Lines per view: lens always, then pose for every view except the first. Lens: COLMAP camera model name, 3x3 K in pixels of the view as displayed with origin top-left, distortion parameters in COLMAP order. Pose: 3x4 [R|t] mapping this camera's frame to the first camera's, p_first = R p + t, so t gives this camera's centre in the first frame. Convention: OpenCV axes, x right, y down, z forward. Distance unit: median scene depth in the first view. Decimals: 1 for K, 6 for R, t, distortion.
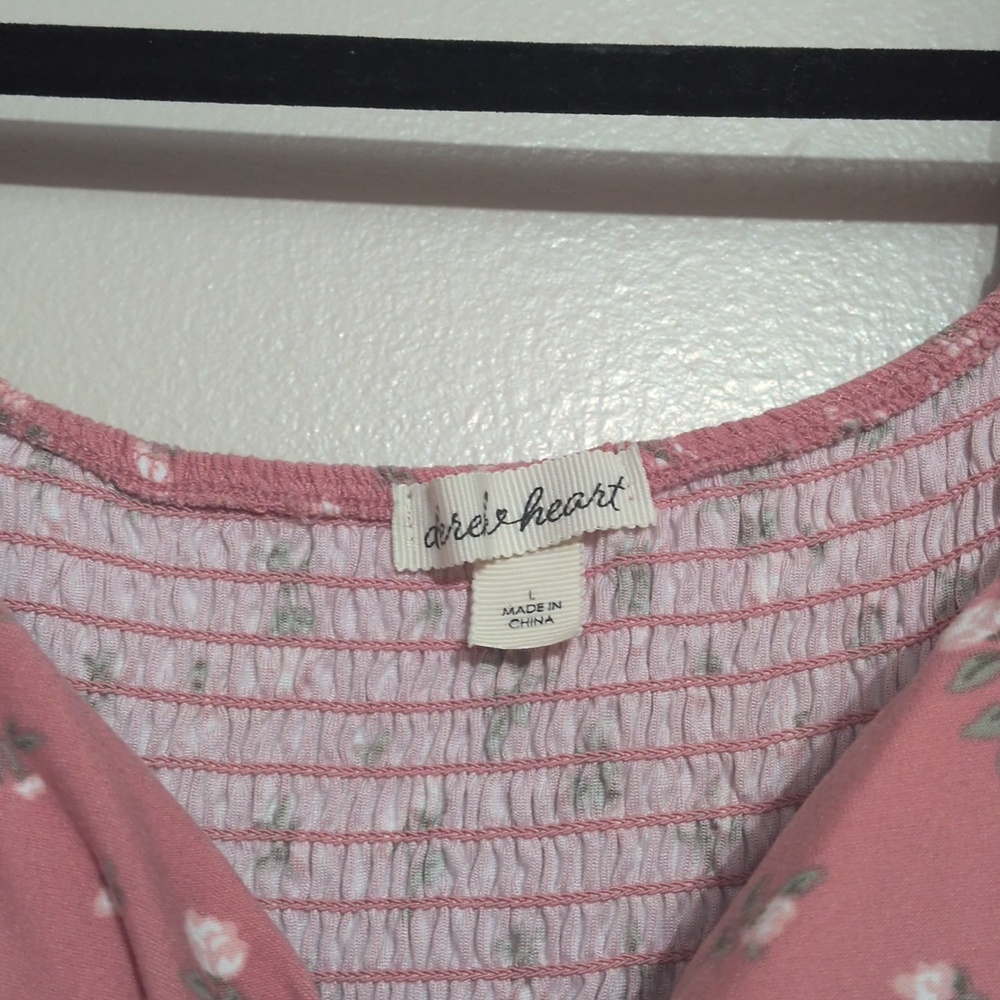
lens RADIAL K [[1688.7, 0, 501.4], [0, 1688.7, 498.9], [0, 0, 1]] dist [0.137447, 0.000000]
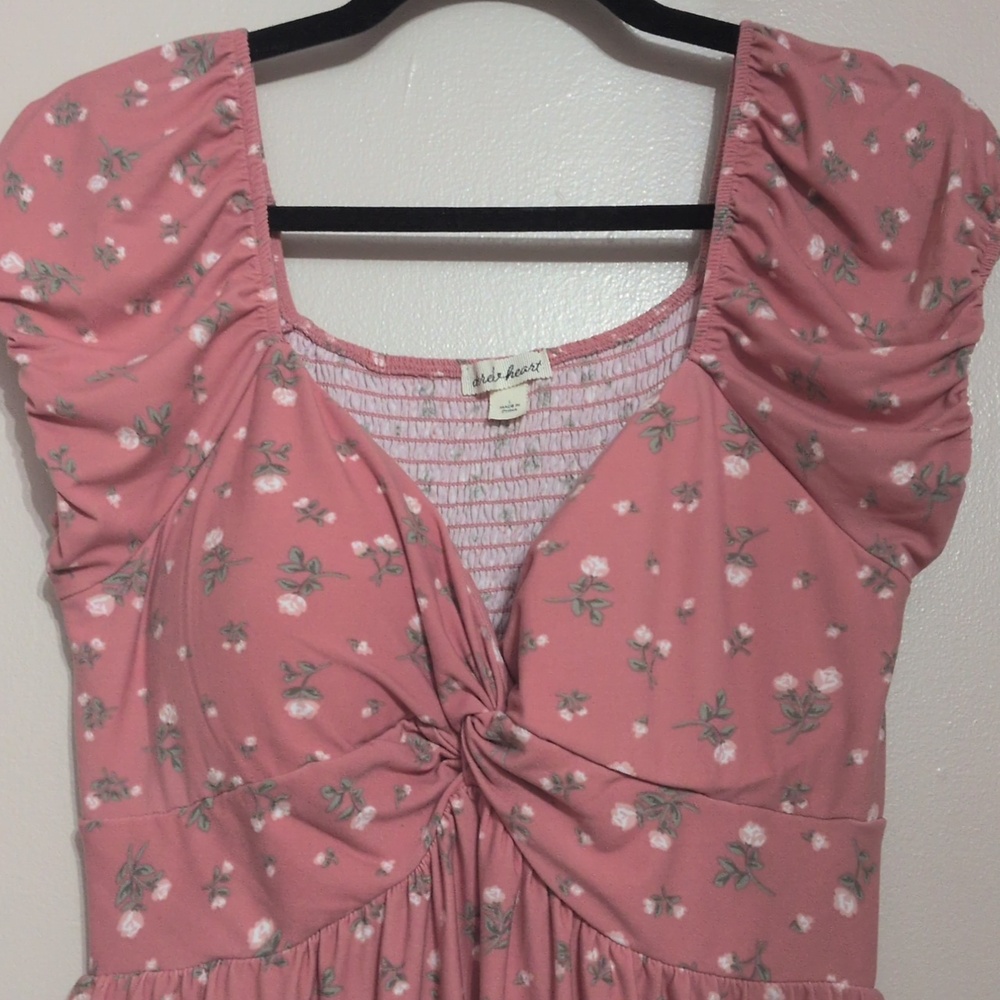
lens RADIAL K [[1688.7, 0, 498.8], [0, 1688.7, 503.8], [0, 0, 1]] dist [0.137447, 0.000000]
pose [[0.998956, -0.020631, -0.040768, 0.114244], [0.022911, 0.998152, 0.056288, 0.067843], [0.039532, -0.057163, 0.997582, -1.922765]]
